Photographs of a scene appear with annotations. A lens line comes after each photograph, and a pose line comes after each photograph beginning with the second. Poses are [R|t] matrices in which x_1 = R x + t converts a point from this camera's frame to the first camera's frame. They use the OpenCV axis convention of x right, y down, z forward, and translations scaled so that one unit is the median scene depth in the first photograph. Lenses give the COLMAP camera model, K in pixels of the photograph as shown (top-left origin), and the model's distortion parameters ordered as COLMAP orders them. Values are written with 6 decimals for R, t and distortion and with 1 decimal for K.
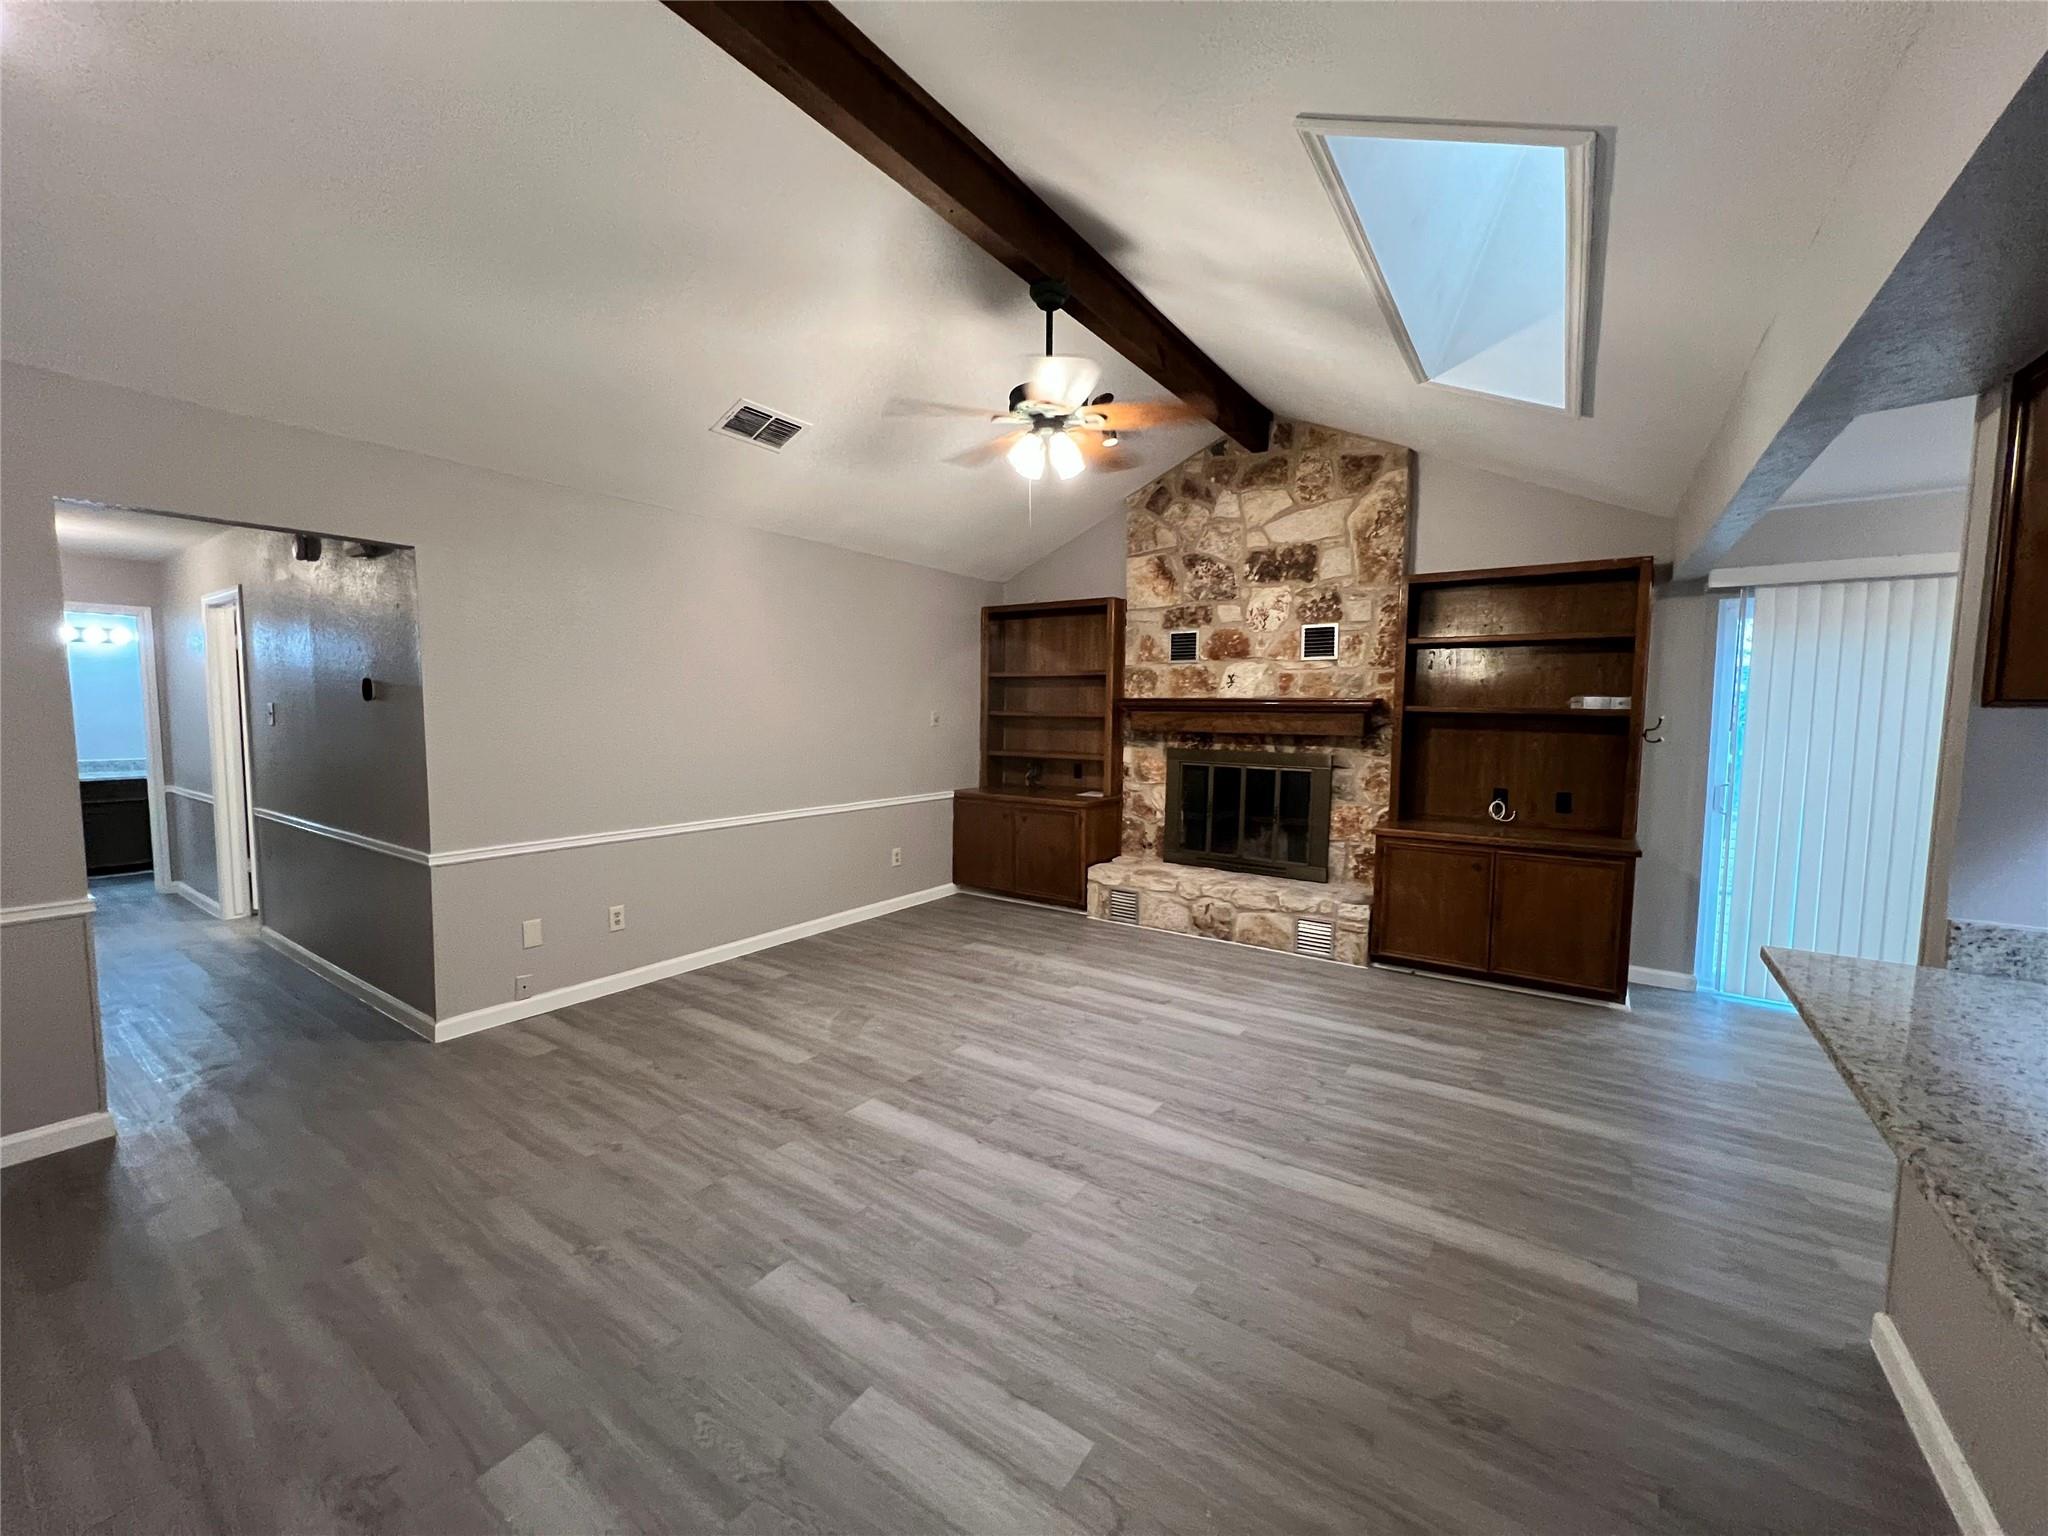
lens RADIAL K [[815.9, 0, 1024.8], [0, 815.9, 768.2], [0, 0, 1]] dist [-0.001391, 0.000650]
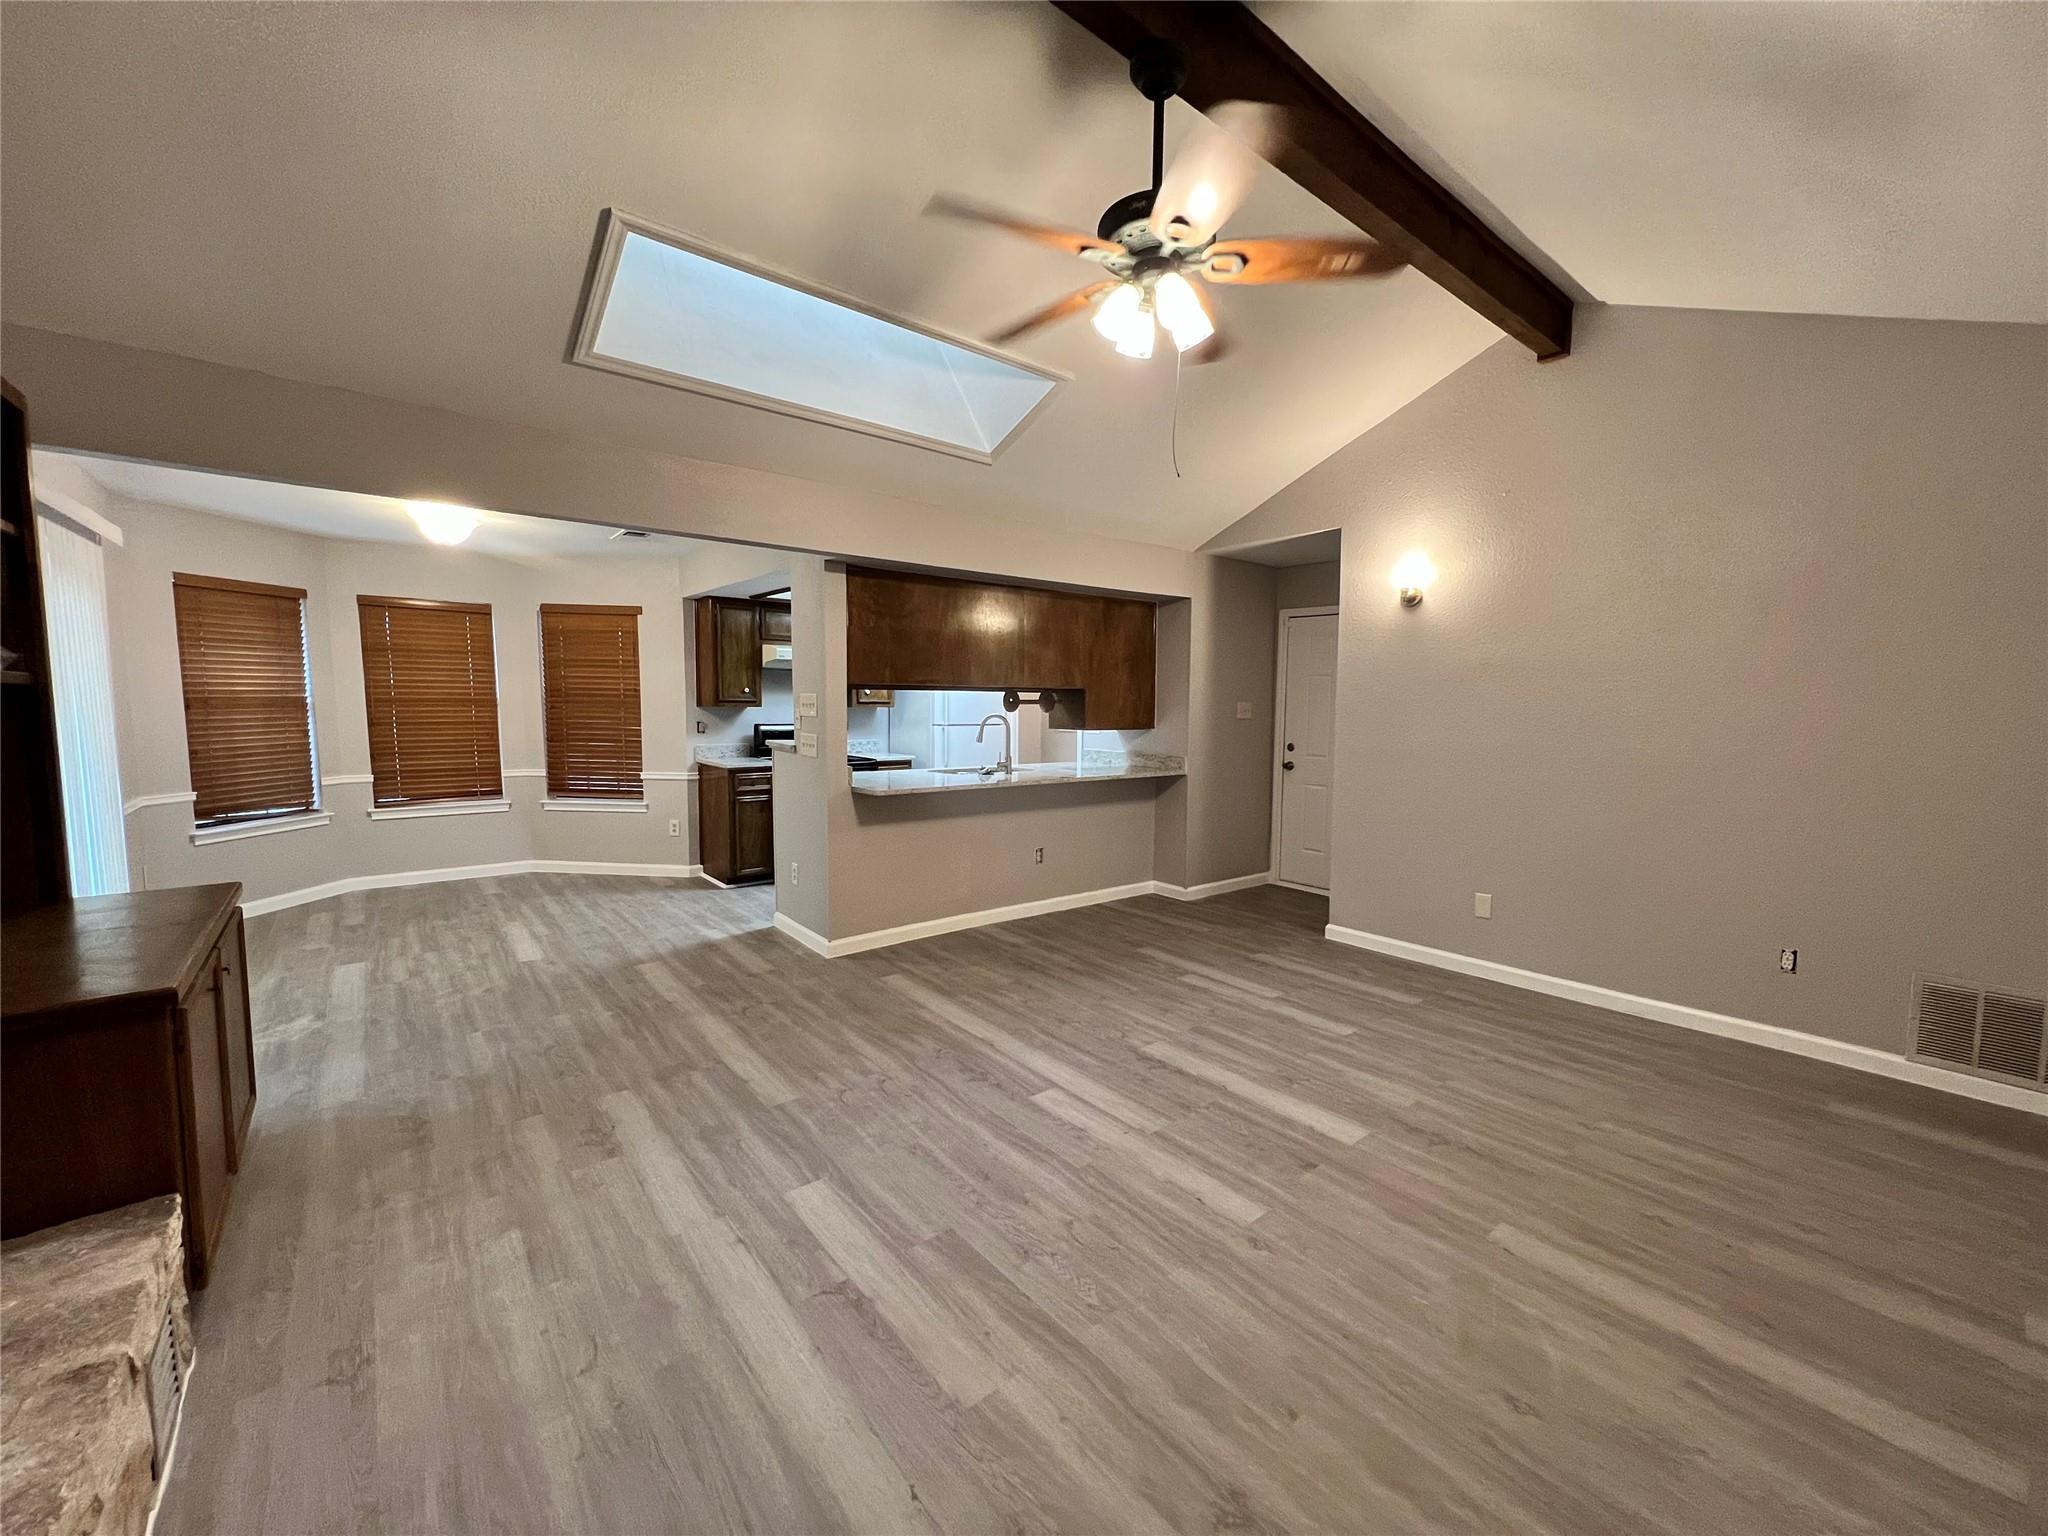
lens RADIAL K [[815.9, 0, 1020.8], [0, 815.9, 768.3], [0, 0, 1]] dist [-0.001391, 0.000650]
pose [[-0.958075, -0.043674, 0.283169, -0.059563], [0.003249, 0.986595, 0.163157, -0.101057], [-0.286499, 0.157237, -0.945090, 1.414584]]
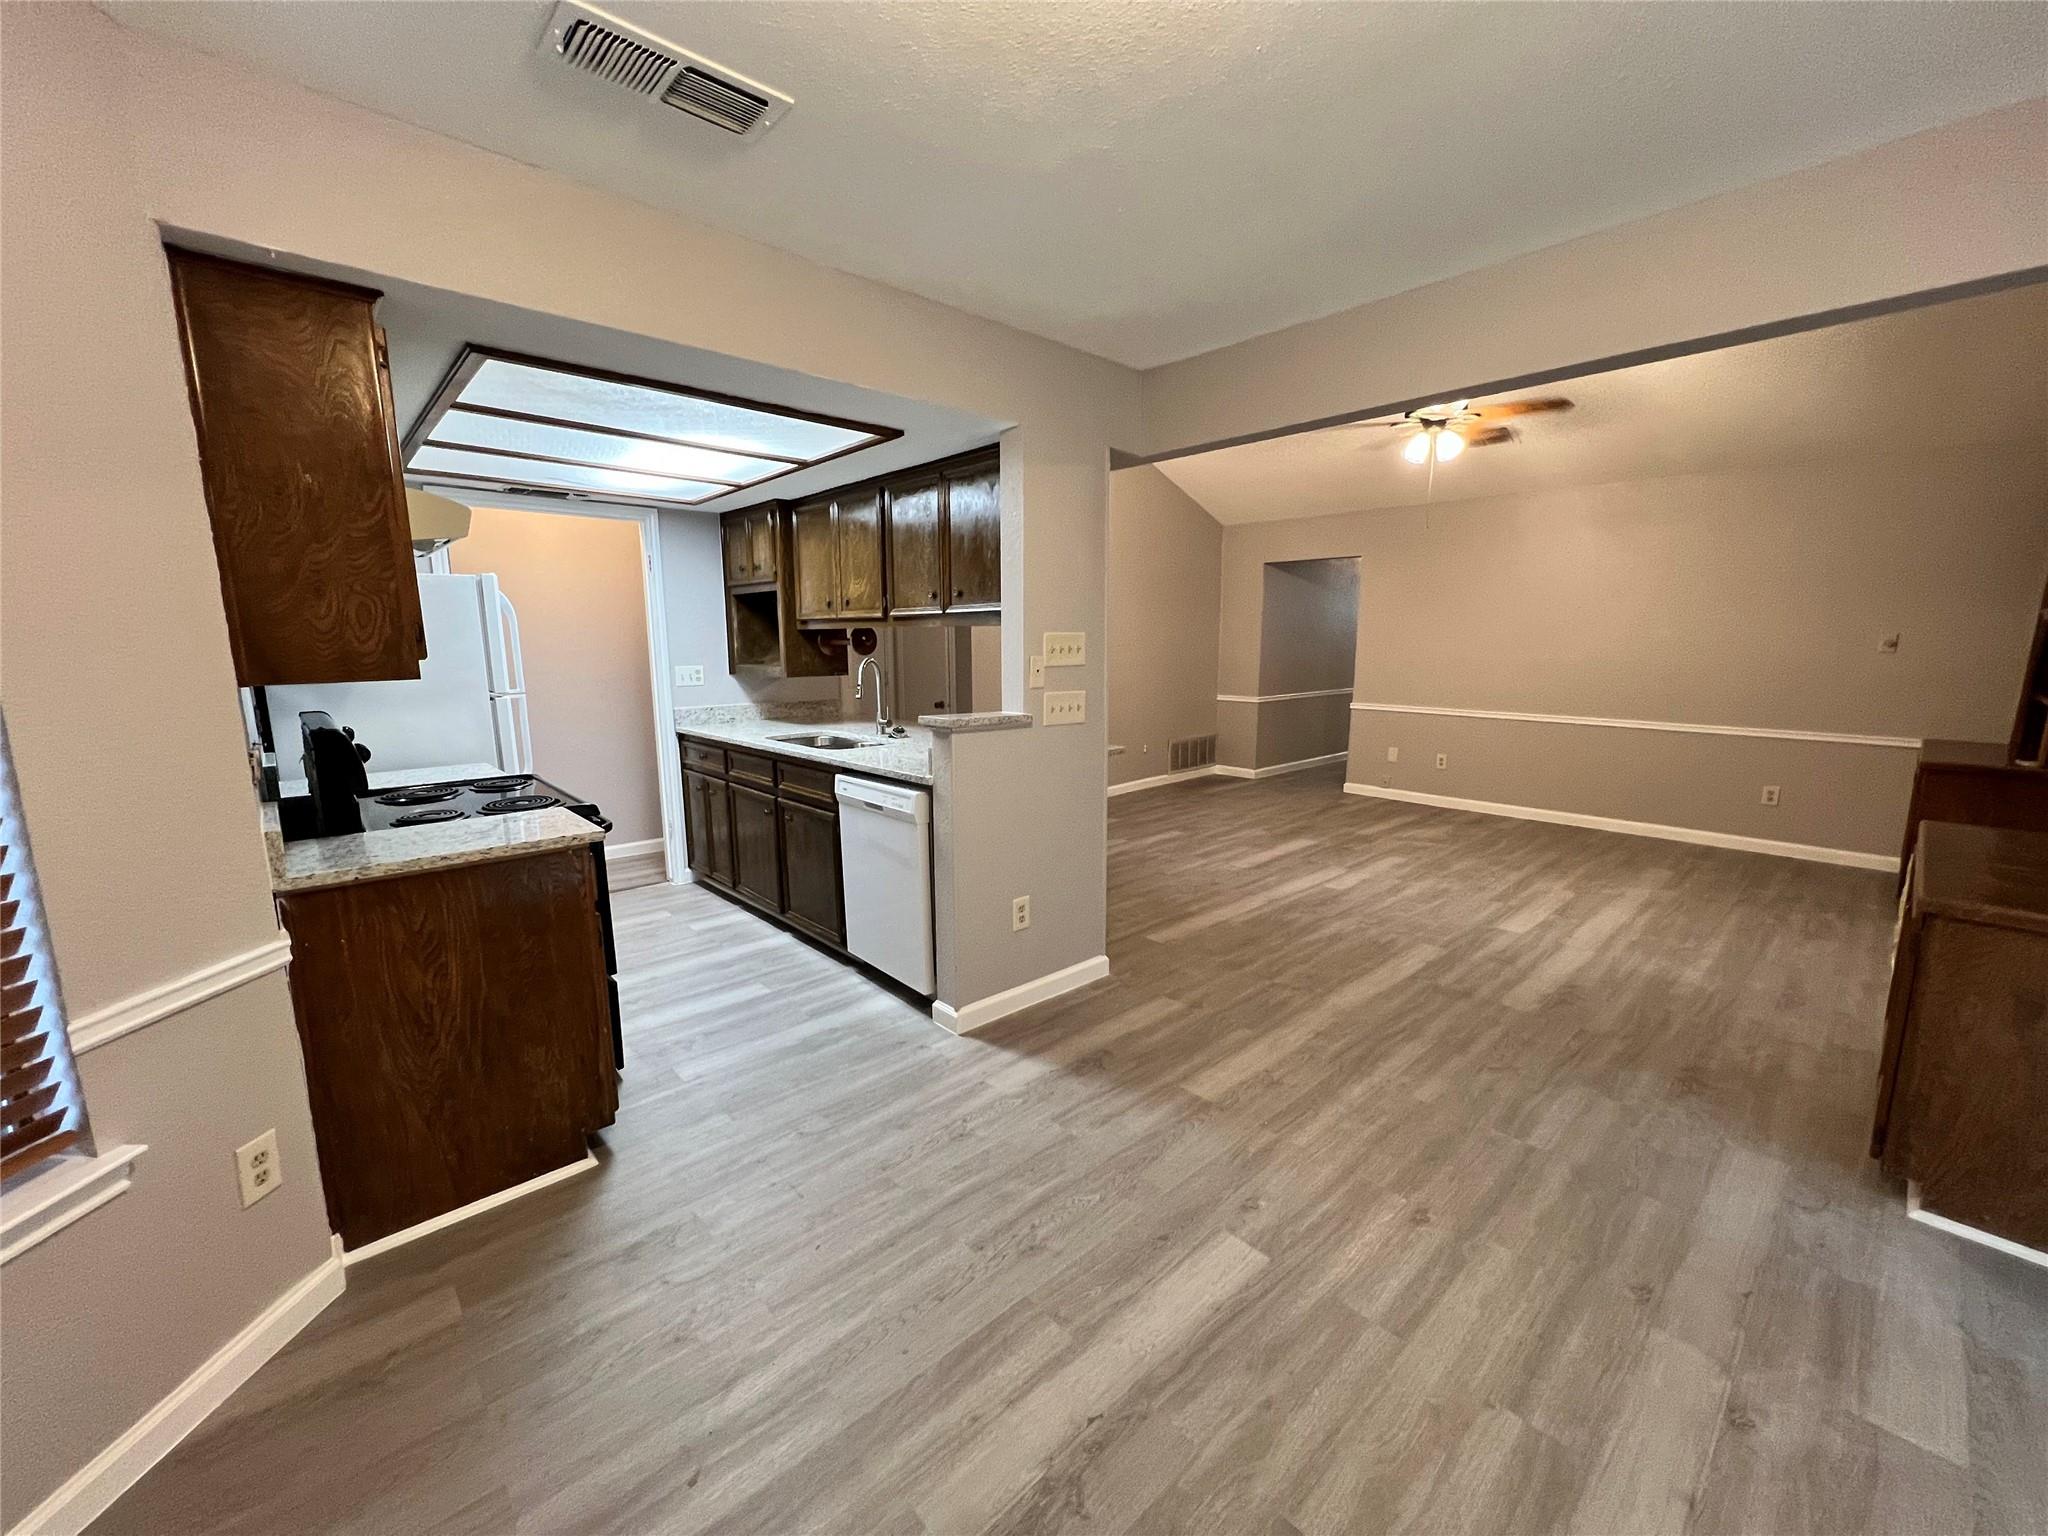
lens RADIAL K [[815.9, 0, 1023.5], [0, 815.9, 769.3], [0, 0, 1]] dist [-0.001391, 0.000650]
pose [[-0.224797, 0.149816, -0.962820, 1.326215], [-0.073561, 0.982681, 0.170081, -0.020762], [0.971625, 0.109059, -0.209883, 0.547087]]
